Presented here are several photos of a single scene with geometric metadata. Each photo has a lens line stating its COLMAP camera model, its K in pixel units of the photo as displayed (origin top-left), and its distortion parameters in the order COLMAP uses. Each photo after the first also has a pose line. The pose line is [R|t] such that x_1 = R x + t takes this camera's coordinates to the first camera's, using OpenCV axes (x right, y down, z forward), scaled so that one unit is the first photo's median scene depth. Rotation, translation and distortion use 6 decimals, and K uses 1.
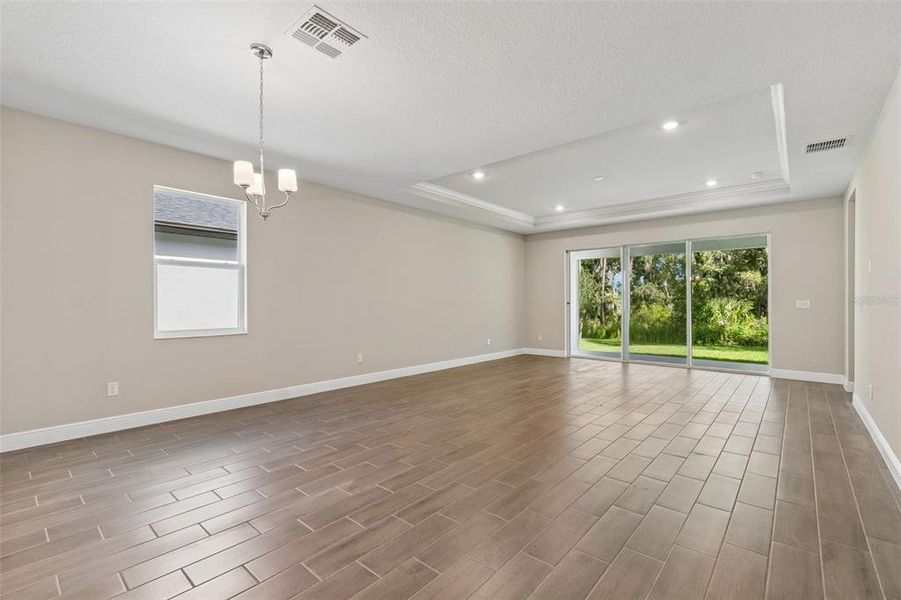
lens RADIAL K [[389.5, 0, 450.5], [0, 389.5, 300.0], [0, 0, 1]] dist [0.008945, -0.000001]
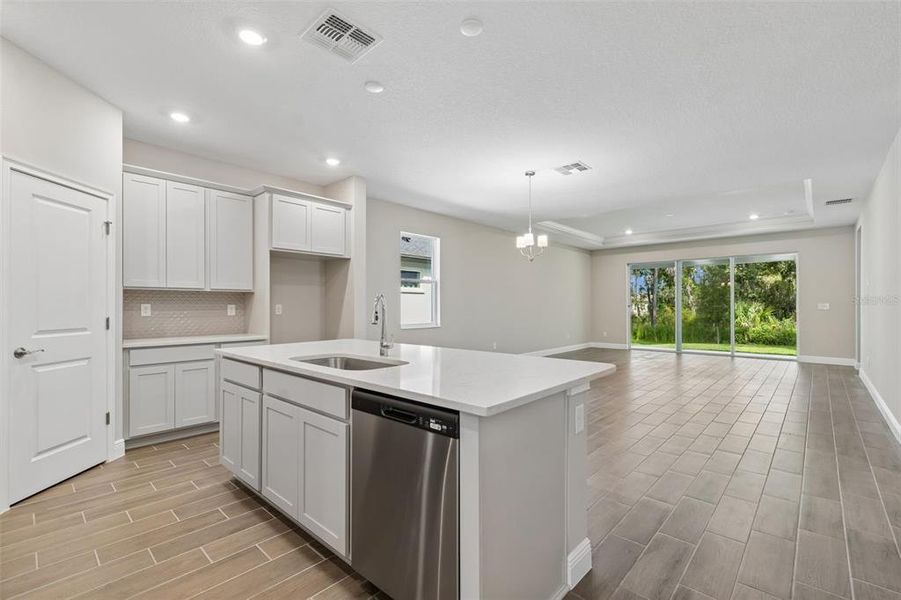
lens RADIAL K [[401.3, 0, 453.9], [0, 401.3, 304.3], [0, 0, 1]] dist [0.030093, -0.000427]
pose [[0.999996, -0.002275, -0.001934, -0.344035], [0.002279, 0.999995, 0.002208, -0.002233], [0.001929, -0.002212, 0.999996, -0.387031]]
